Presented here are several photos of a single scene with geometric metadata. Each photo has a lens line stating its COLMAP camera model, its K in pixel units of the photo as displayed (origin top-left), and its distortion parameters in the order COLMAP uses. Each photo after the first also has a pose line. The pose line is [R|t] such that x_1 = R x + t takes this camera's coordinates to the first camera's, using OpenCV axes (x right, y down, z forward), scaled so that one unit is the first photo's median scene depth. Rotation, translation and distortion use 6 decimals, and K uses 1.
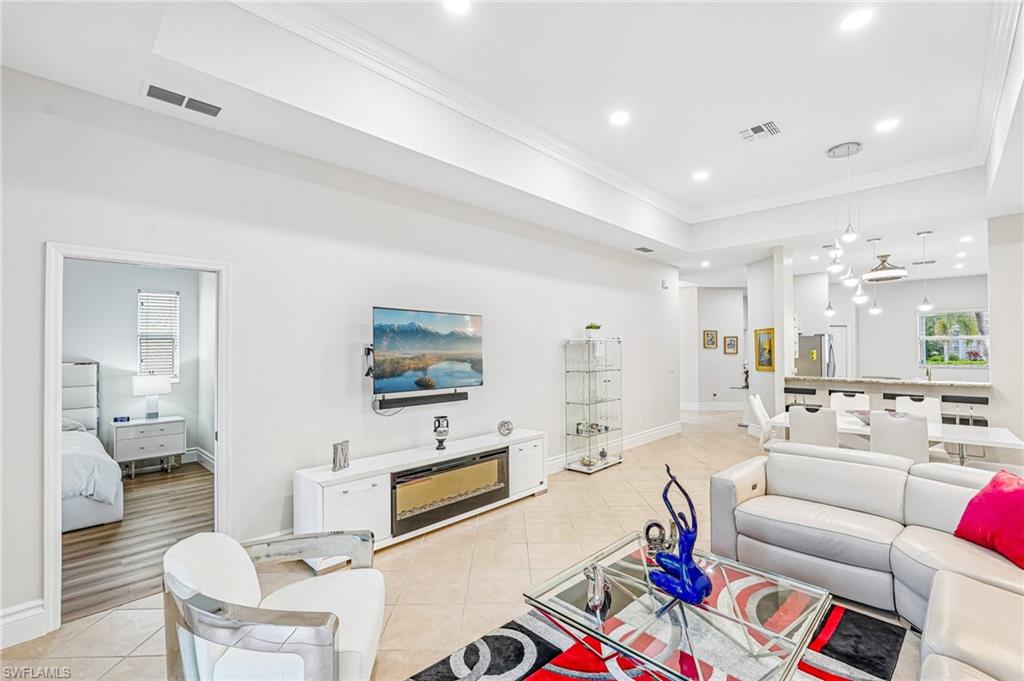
lens RADIAL K [[451.5, 0, 509.1], [0, 451.5, 342.8], [0, 0, 1]] dist [-0.001981, 0.000794]
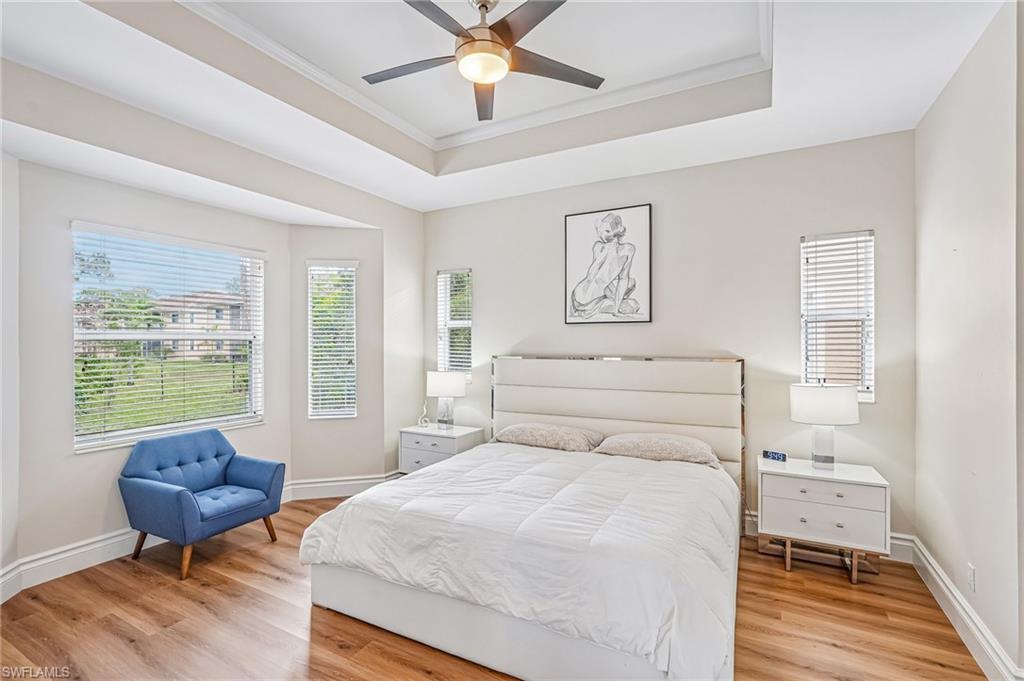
lens RADIAL K [[451.5, 0, 509.1], [0, 451.5, 342.8], [0, 0, 1]] dist [-0.001981, 0.000794]
pose [[0.259036, 0.000776, -0.965867, -0.360325], [0.007368, 0.999969, 0.002779, 0.015466], [0.965840, -0.007836, 0.259022, 0.488892]]
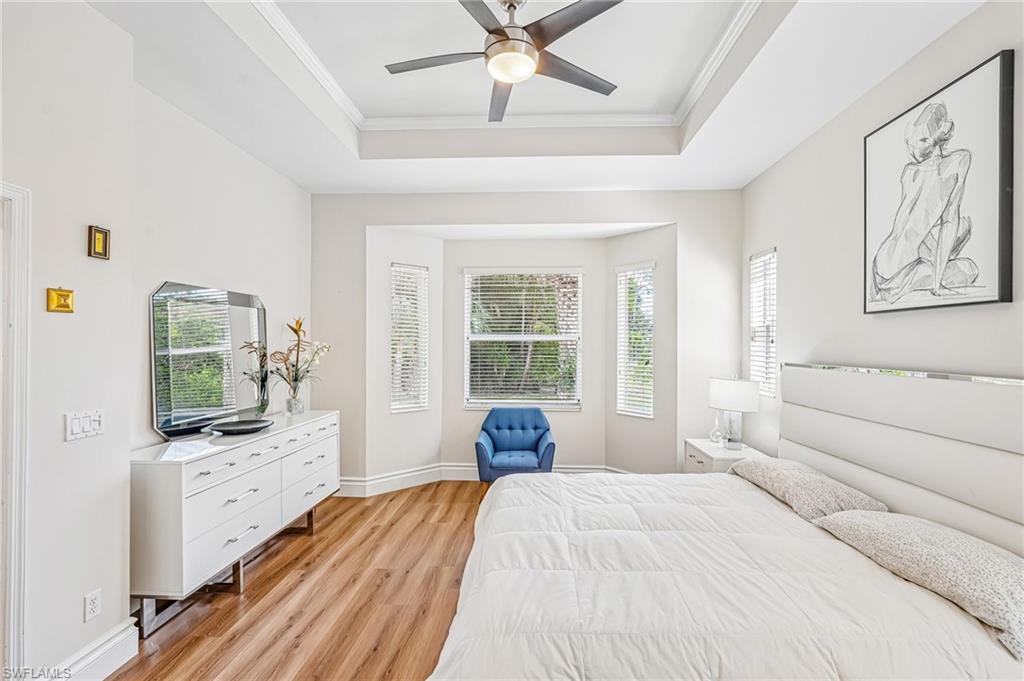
lens RADIAL K [[451.5, 0, 509.1], [0, 451.5, 342.8], [0, 0, 1]] dist [-0.001981, 0.000794]
pose [[-0.740464, -0.003464, -0.672087, -0.482337], [-0.000279, 0.999988, -0.004847, 0.018354], [0.672096, -0.003401, -0.740457, 0.859803]]
